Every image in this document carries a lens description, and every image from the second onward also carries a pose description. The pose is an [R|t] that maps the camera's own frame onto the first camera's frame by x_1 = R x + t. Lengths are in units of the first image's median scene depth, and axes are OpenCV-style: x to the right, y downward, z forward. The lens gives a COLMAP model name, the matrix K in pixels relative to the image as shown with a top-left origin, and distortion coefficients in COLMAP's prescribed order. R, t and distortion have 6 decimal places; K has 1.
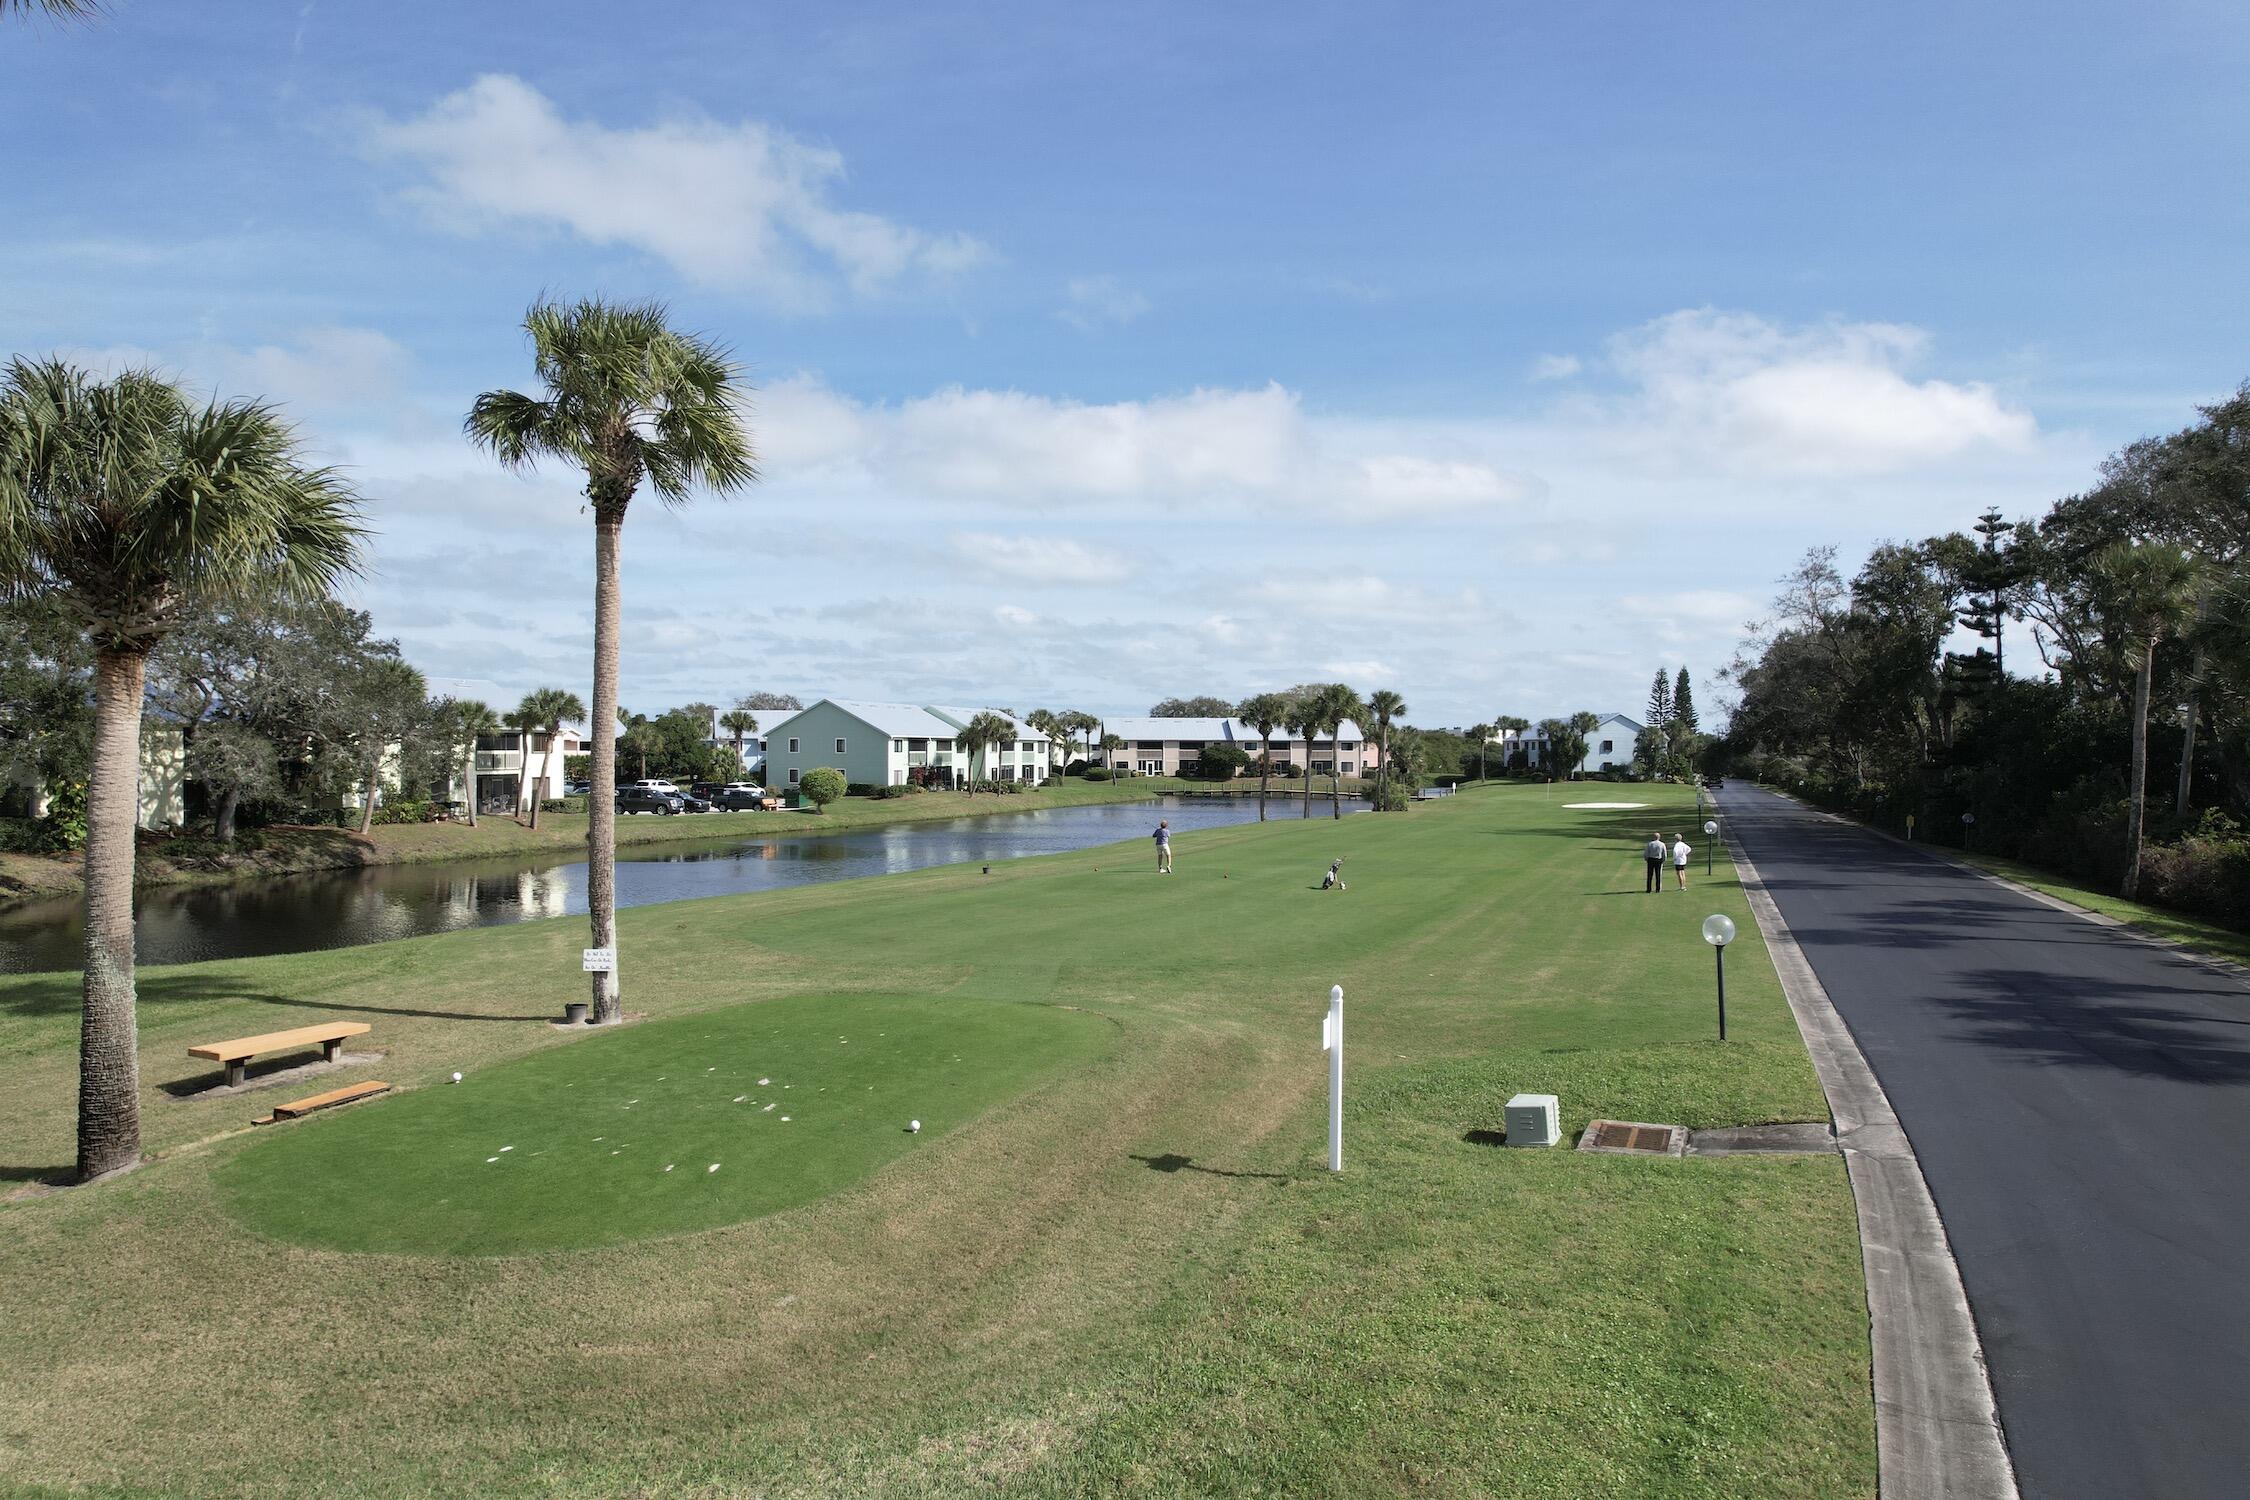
lens RADIAL K [[1447.9, 0, 1125.0], [0, 1447.9, 750.0], [0, 0, 1]] dist [-0.077941, 0.072742]
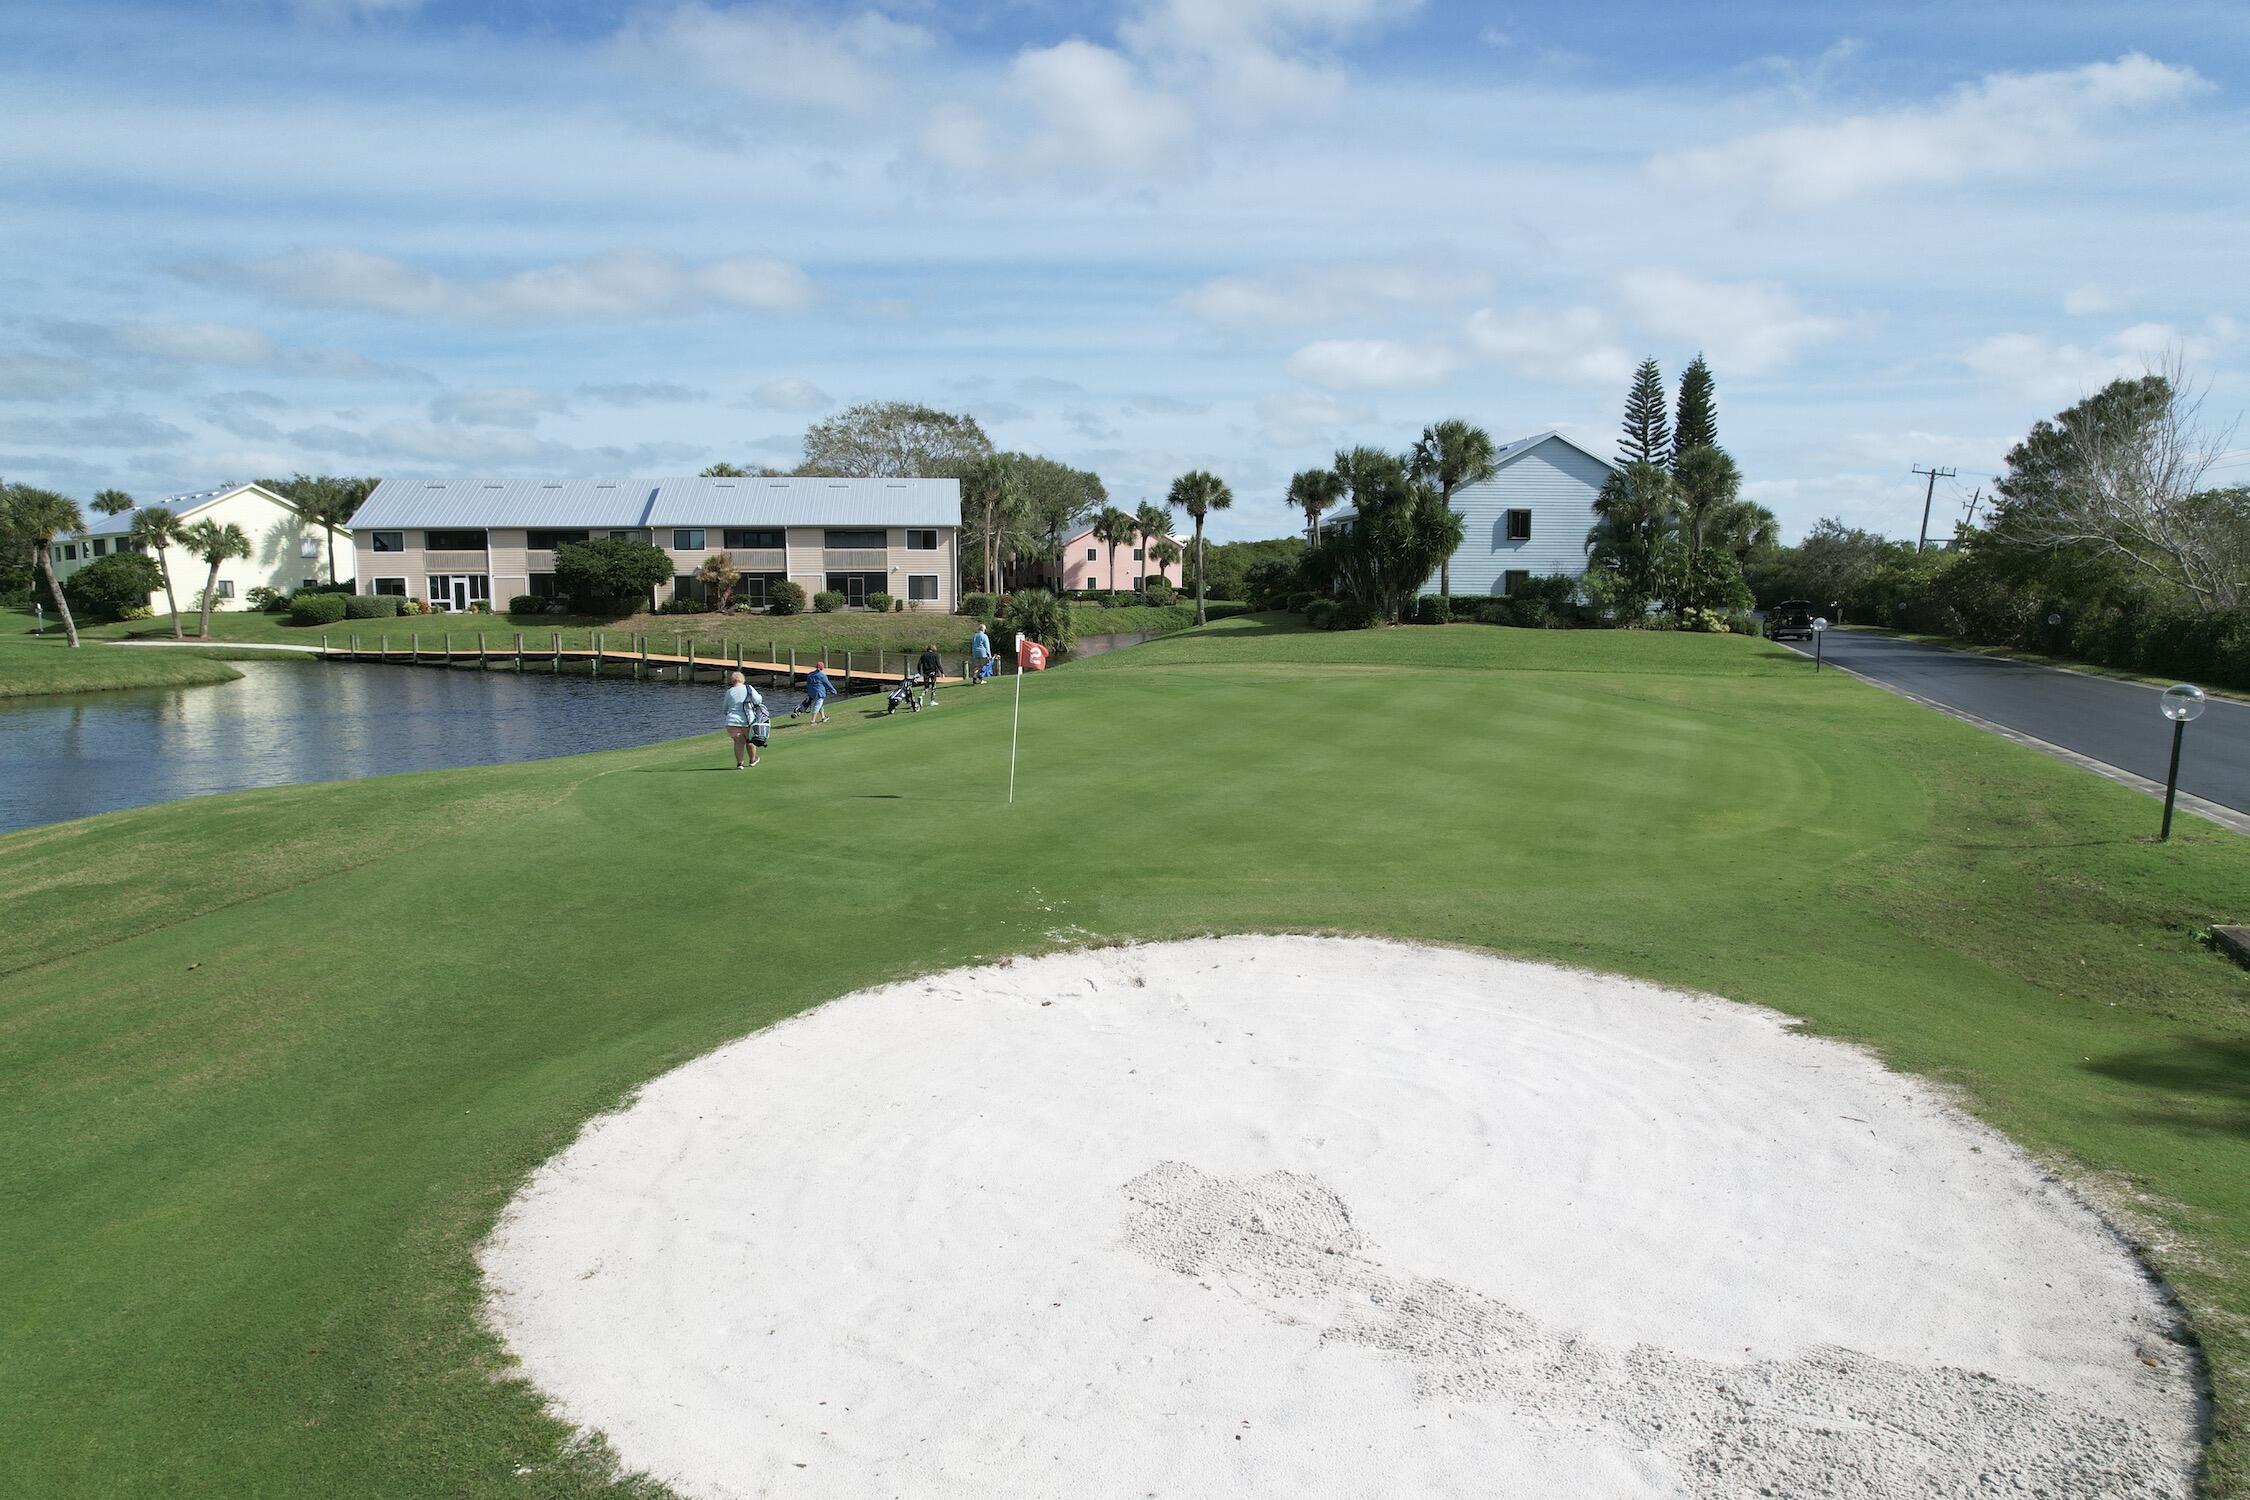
lens RADIAL K [[1455.5, 0, 1133.9], [0, 1455.5, 755.2], [0, 0, 1]] dist [-0.061254, 0.053420]
pose [[0.998381, -0.010430, 0.055919, 0.216515], [0.003514, 0.992478, 0.122374, 0.009565], [-0.056774, -0.121979, 0.990908, 0.631520]]
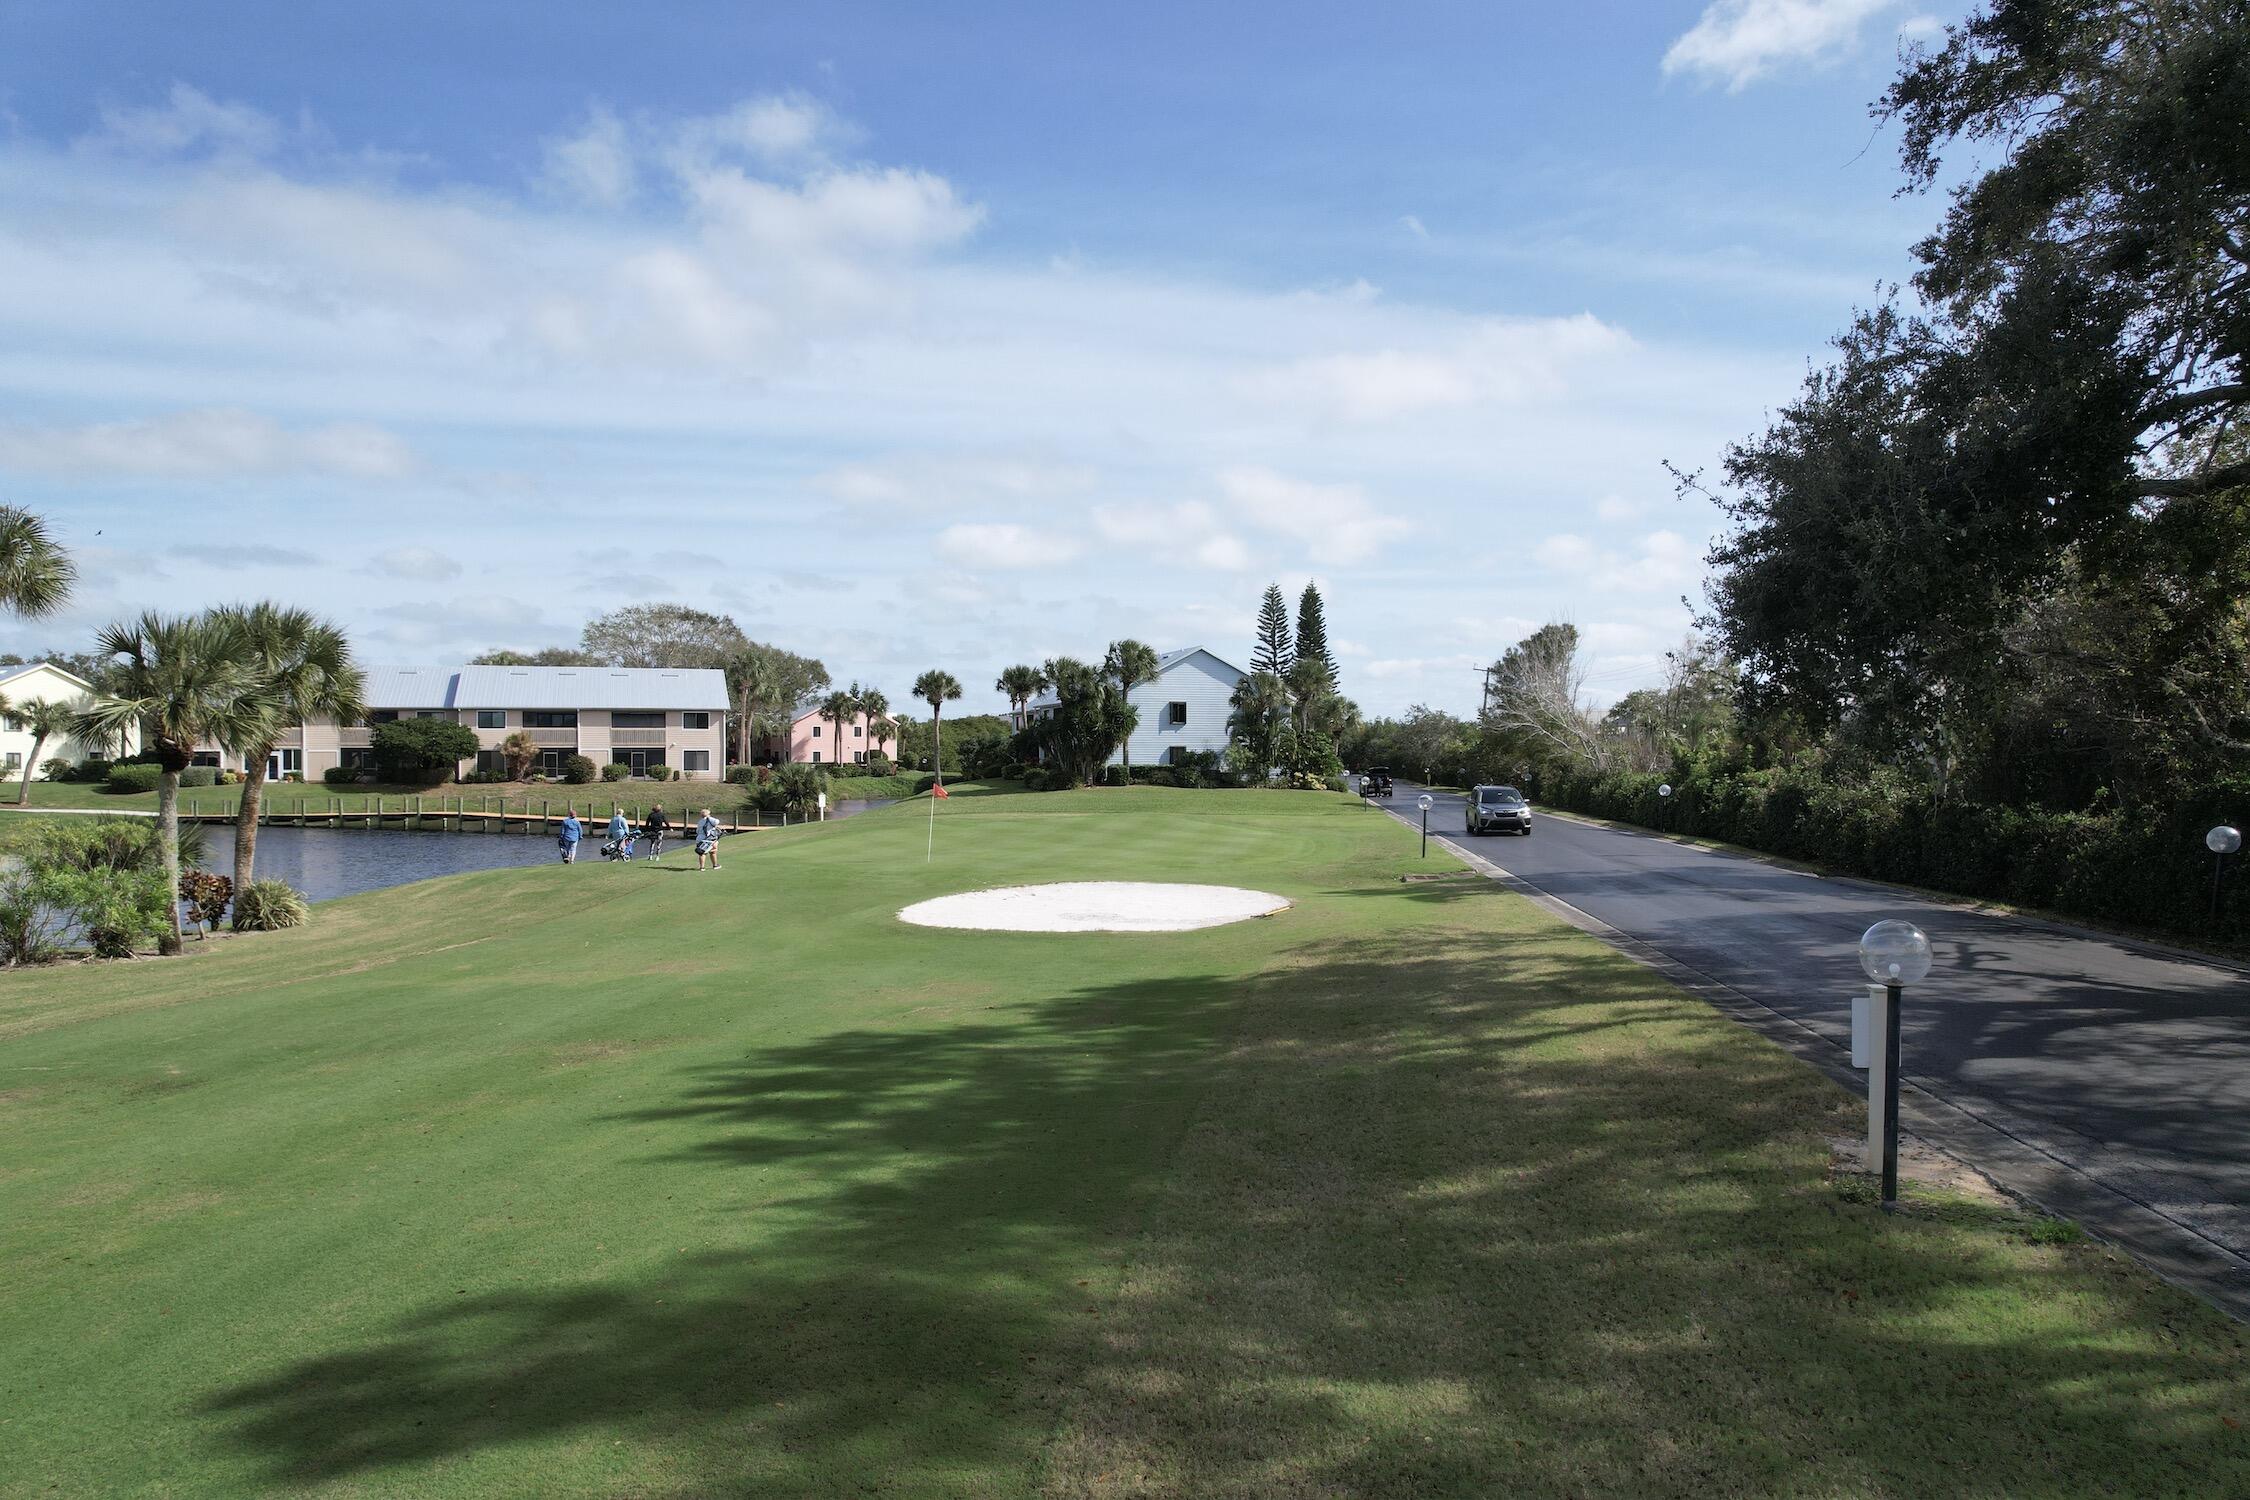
lens RADIAL K [[1455.5, 0, 1133.9], [0, 1455.5, 755.2], [0, 0, 1]] dist [-0.061254, 0.053420]
pose [[0.962234, -0.005229, 0.272175, 0.184298], [0.004082, 0.999980, 0.004778, 0.008931], [-0.272194, -0.003486, 0.962236, 0.519711]]
